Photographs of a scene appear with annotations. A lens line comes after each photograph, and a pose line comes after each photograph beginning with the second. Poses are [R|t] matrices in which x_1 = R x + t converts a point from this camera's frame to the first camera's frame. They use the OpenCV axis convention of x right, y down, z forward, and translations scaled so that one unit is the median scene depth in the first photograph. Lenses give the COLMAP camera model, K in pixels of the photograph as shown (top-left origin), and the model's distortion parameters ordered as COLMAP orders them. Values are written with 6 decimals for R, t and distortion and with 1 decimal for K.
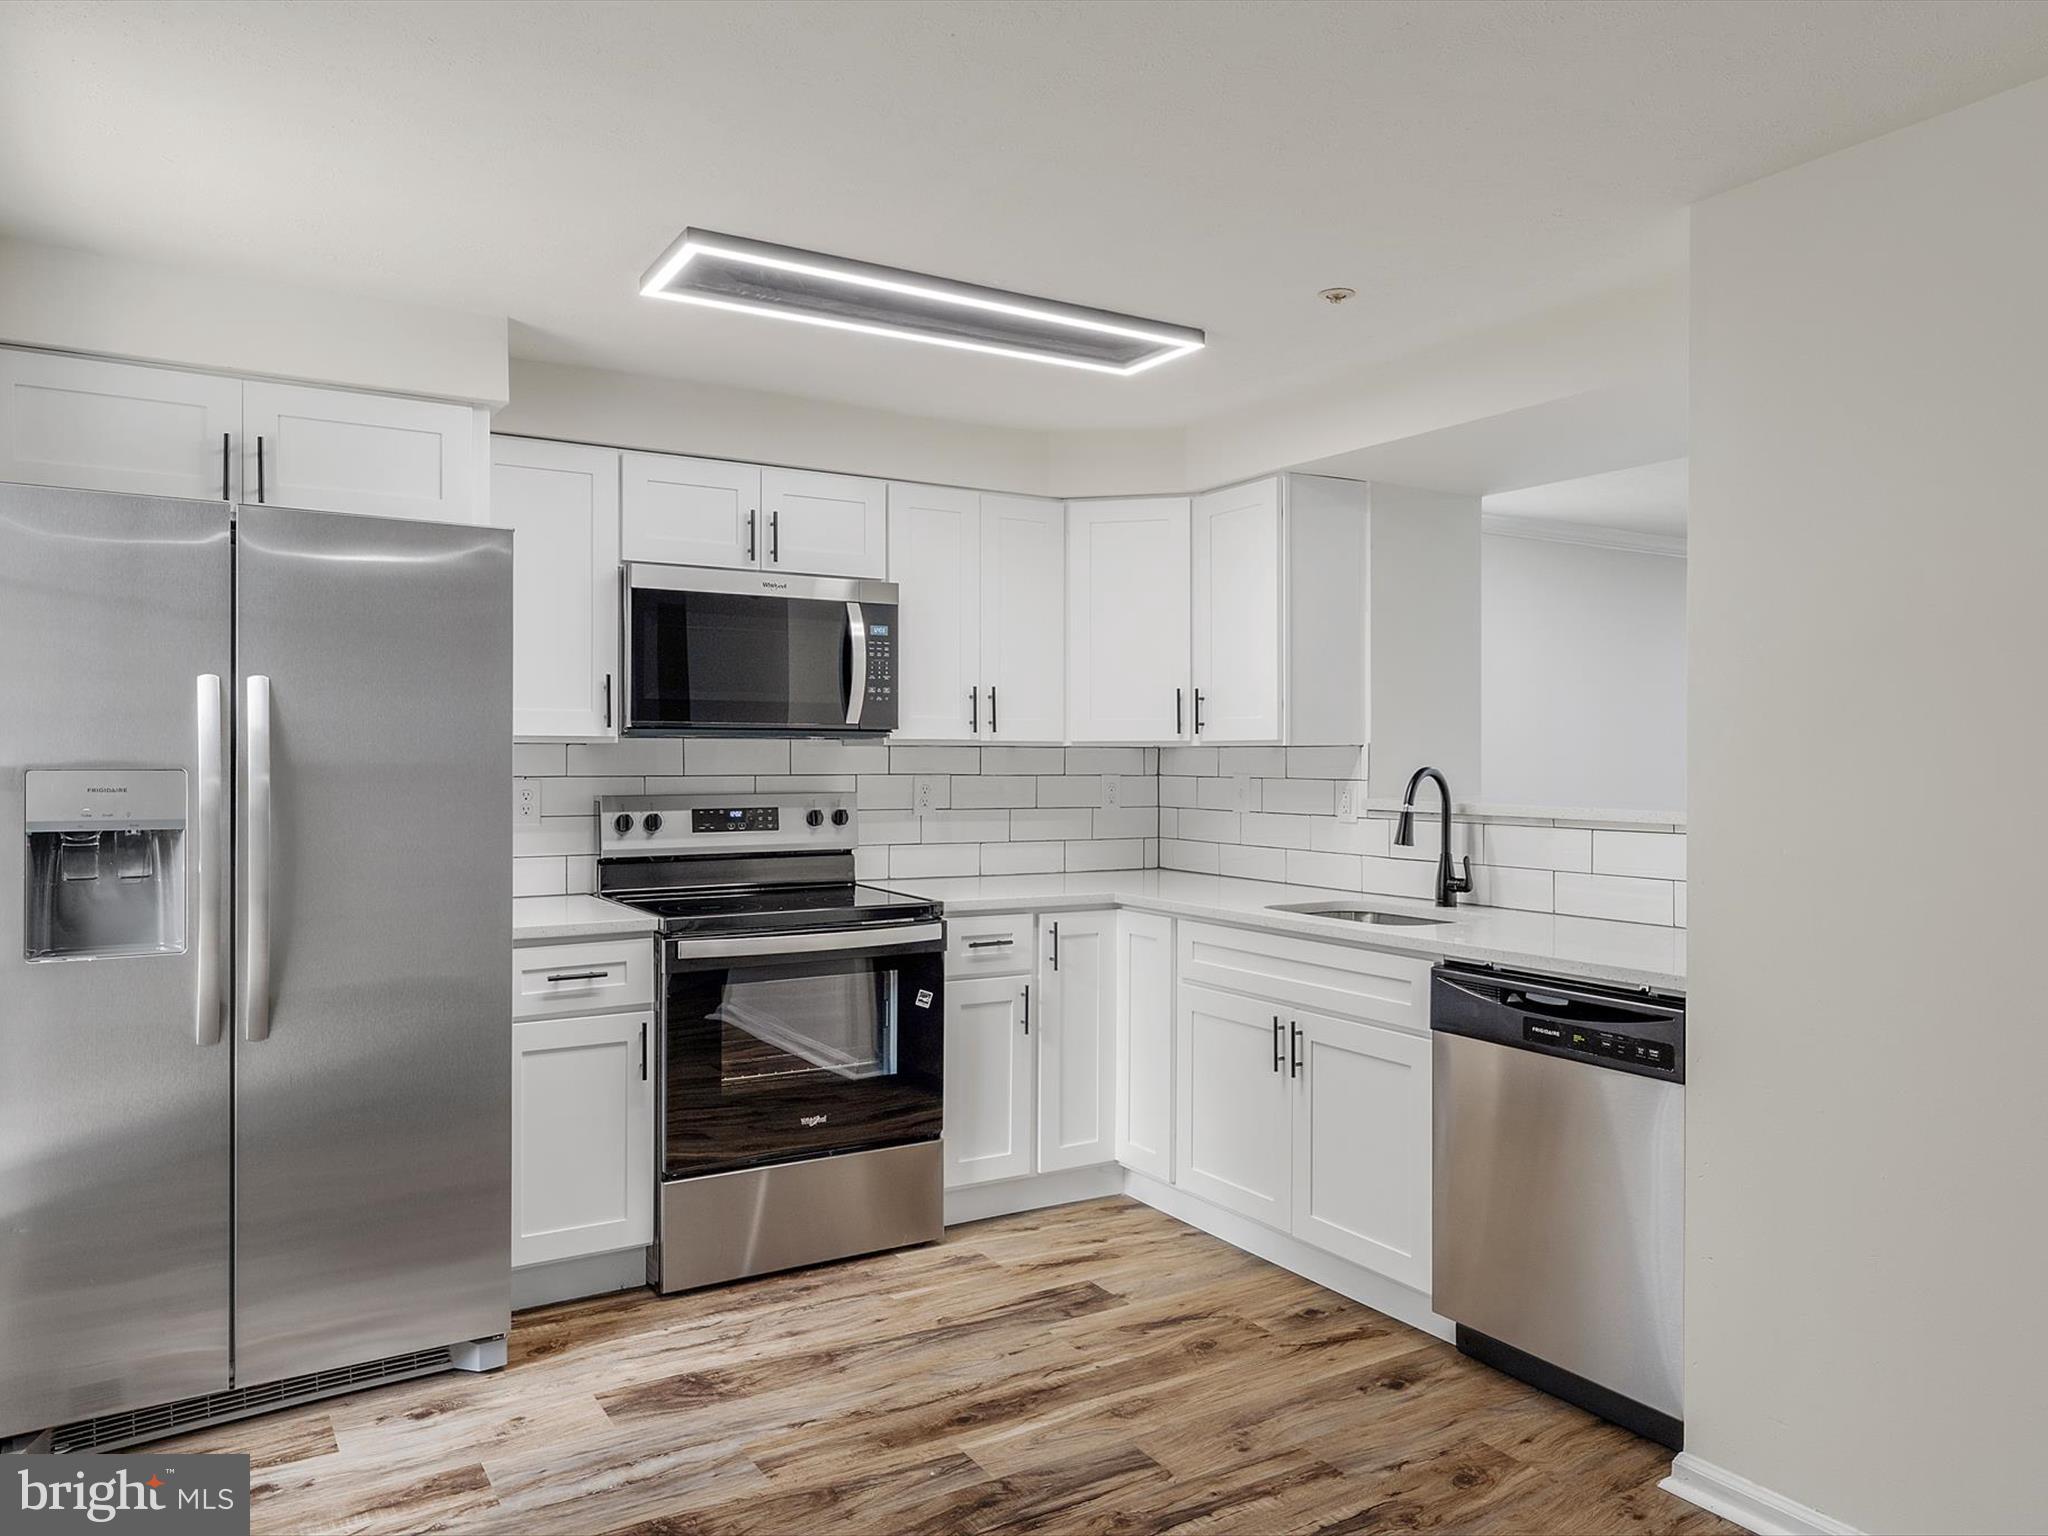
lens RADIAL K [[1437.7, 0, 1015.8], [0, 1437.7, 764.9], [0, 0, 1]] dist [0.000516, -0.004083]
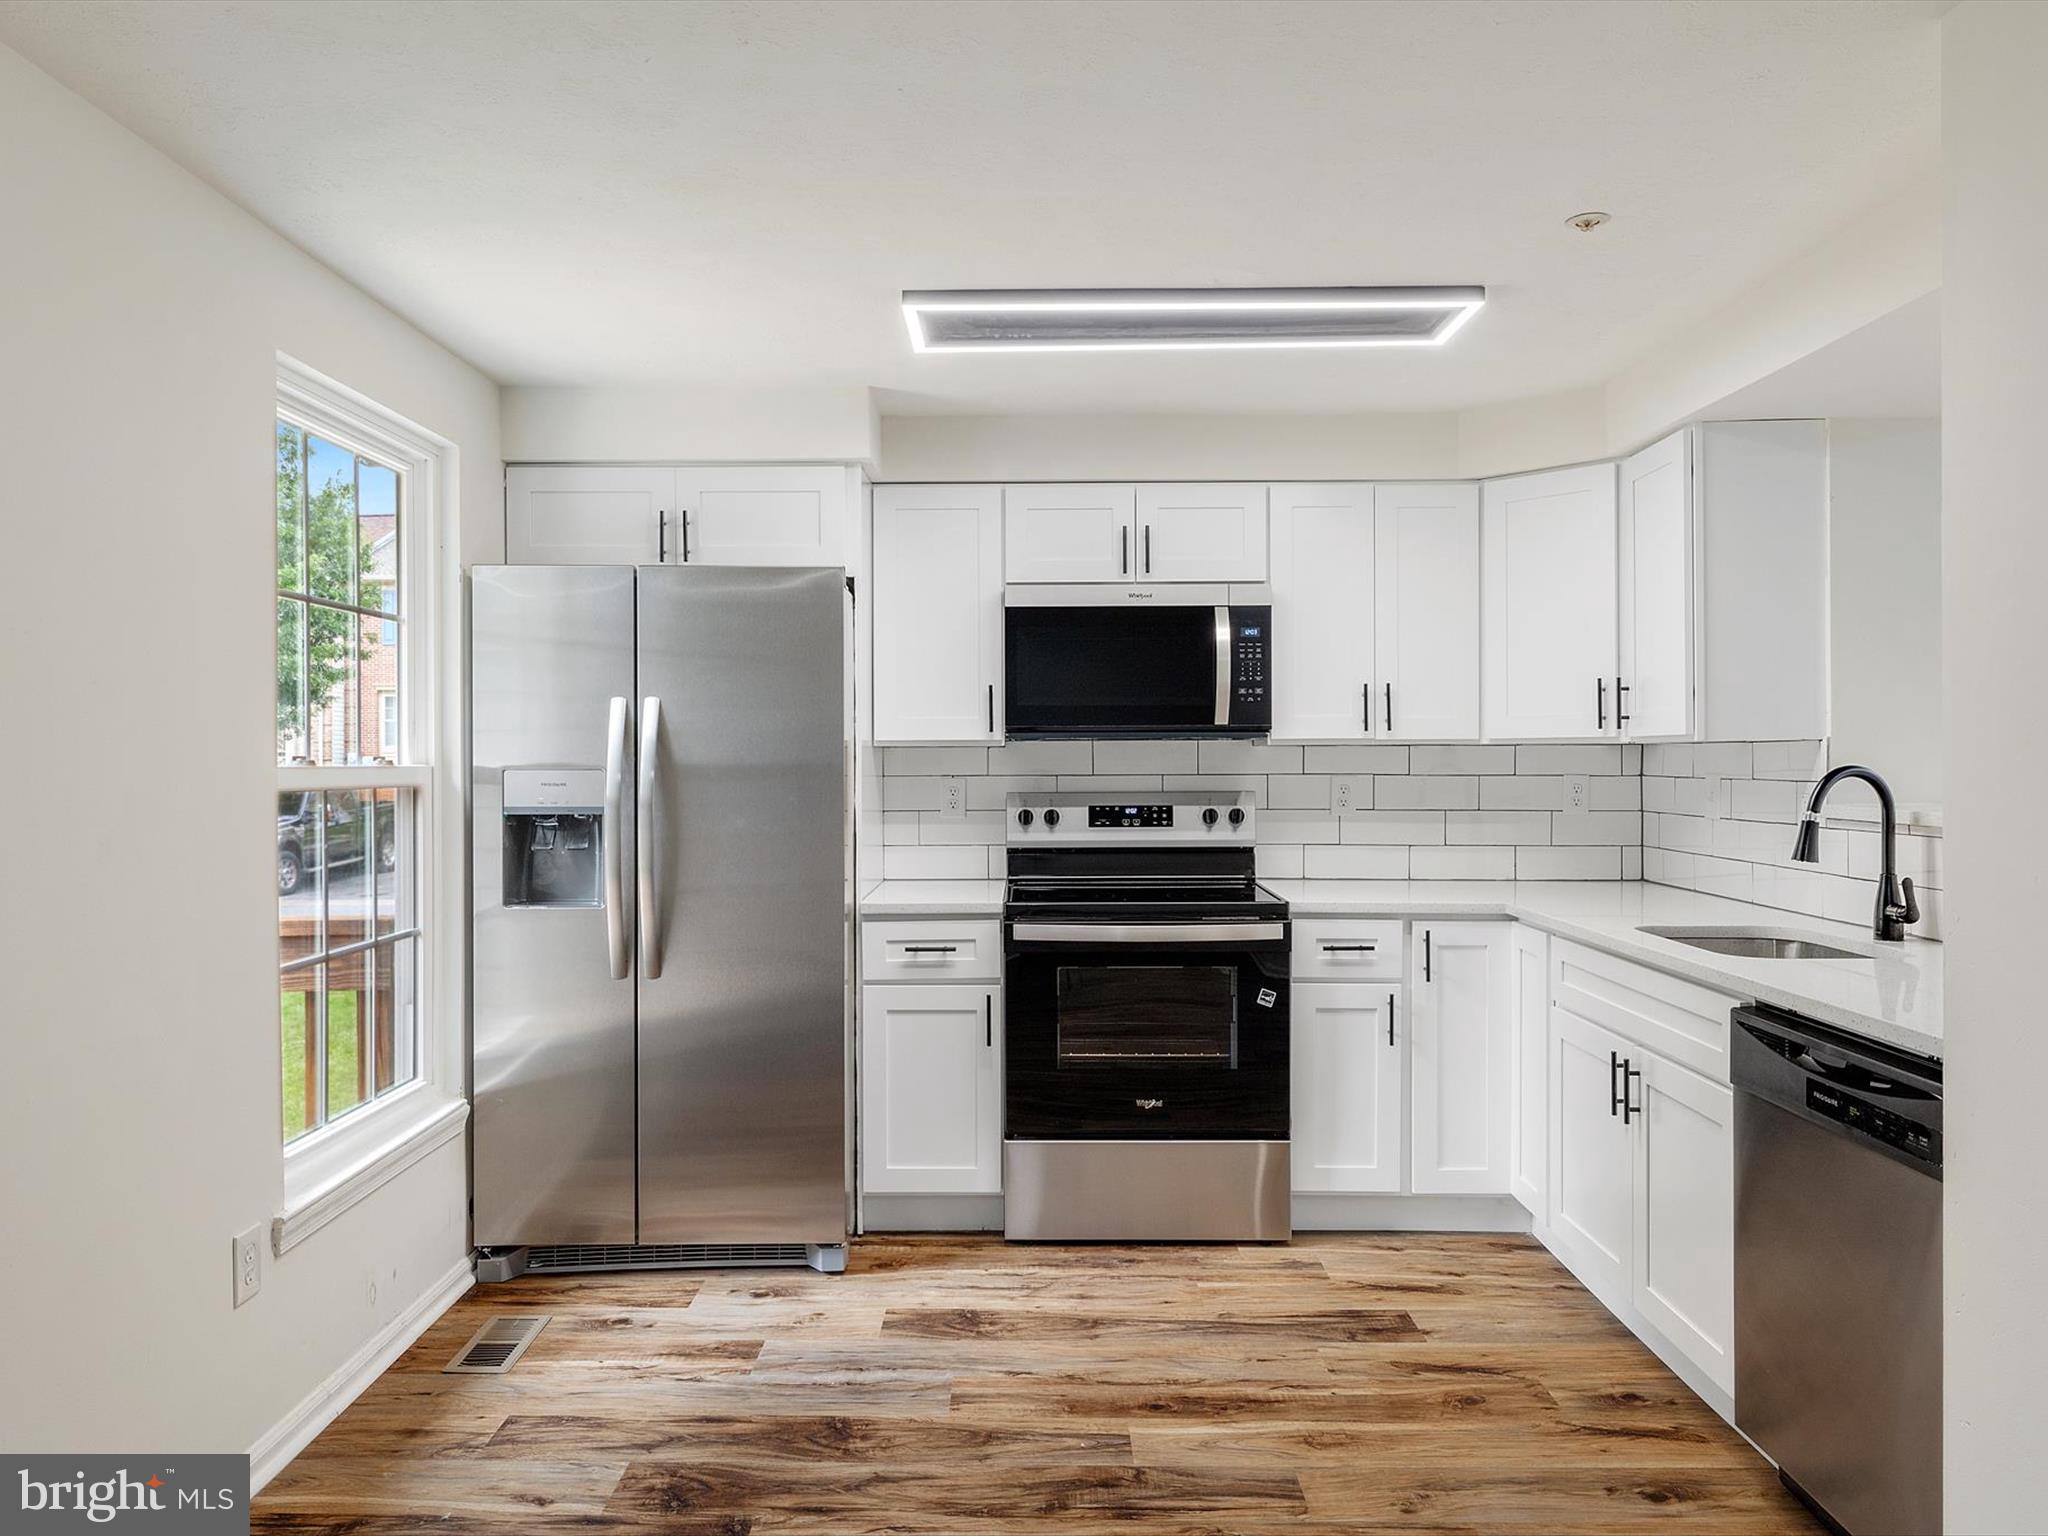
lens RADIAL K [[1390.5, 0, 999.3], [0, 1390.5, 764.0], [0, 0, 1]] dist [-0.000387, -0.001711]
pose [[0.842642, -0.002583, -0.538468, 0.318003], [0.002123, 0.999997, -0.001473, 0.000651], [0.538470, 0.000098, 0.842645, 0.086498]]
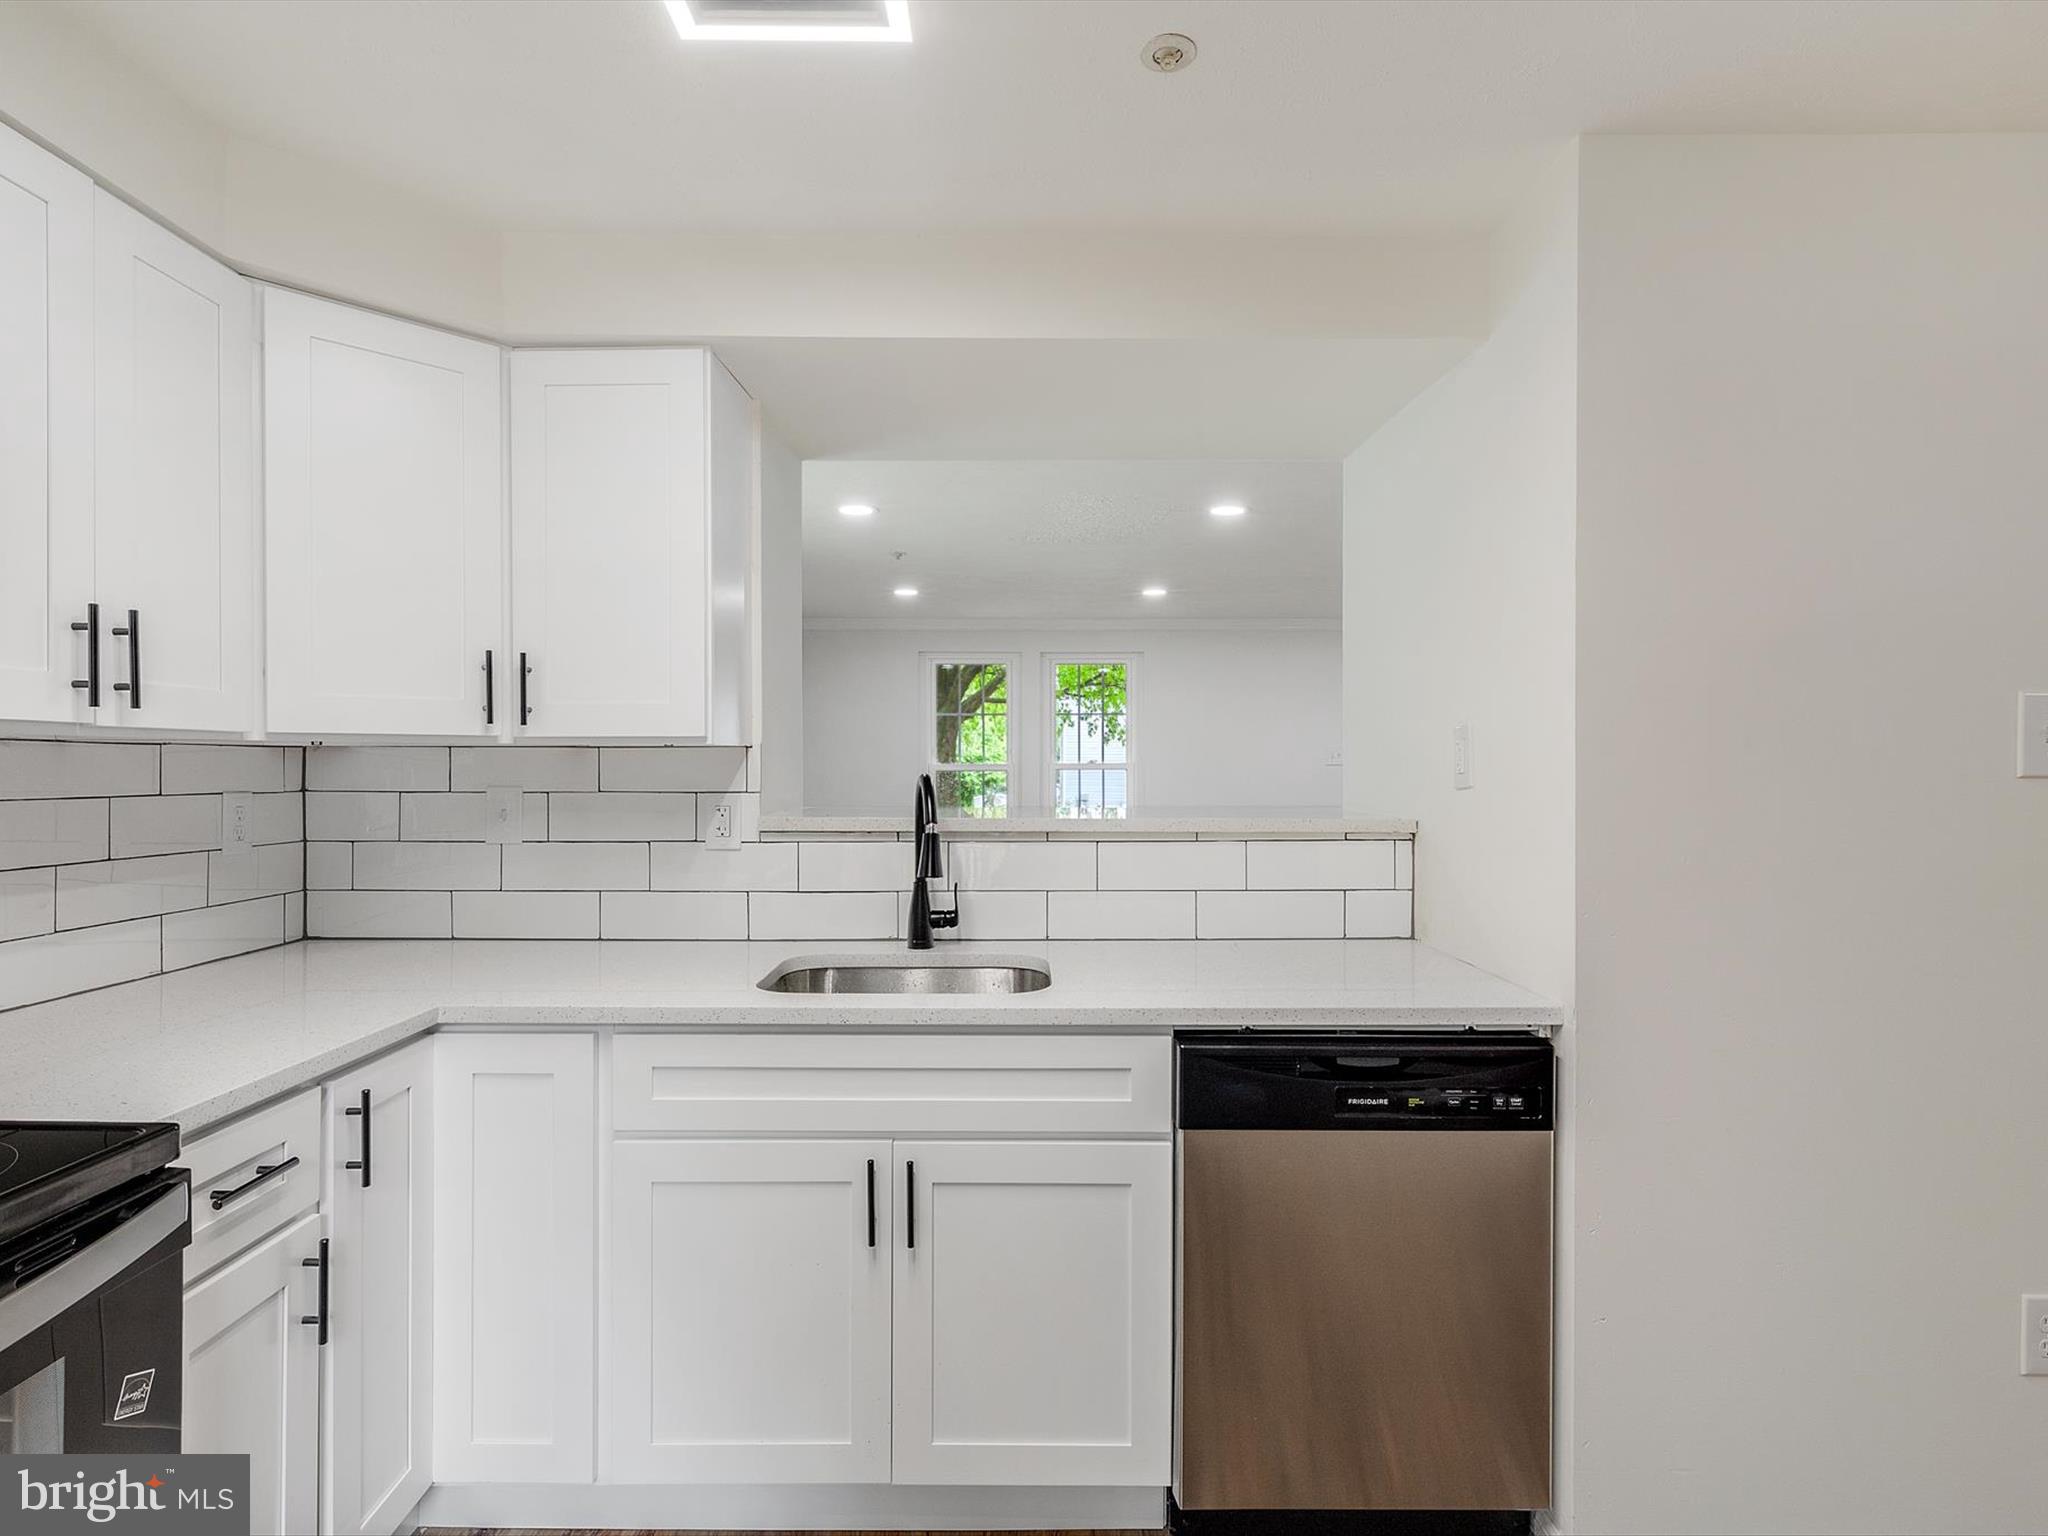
lens RADIAL K [[1063.6, 0, 1024.0], [0, 1063.6, 768.0], [0, 0, 1]] dist [0.000539, -0.000363]
pose [[0.512241, -0.004417, 0.858830, -0.194470], [0.005086, 0.999985, 0.002110, -0.003258], [-0.858827, 0.003287, 0.512256, 0.686950]]
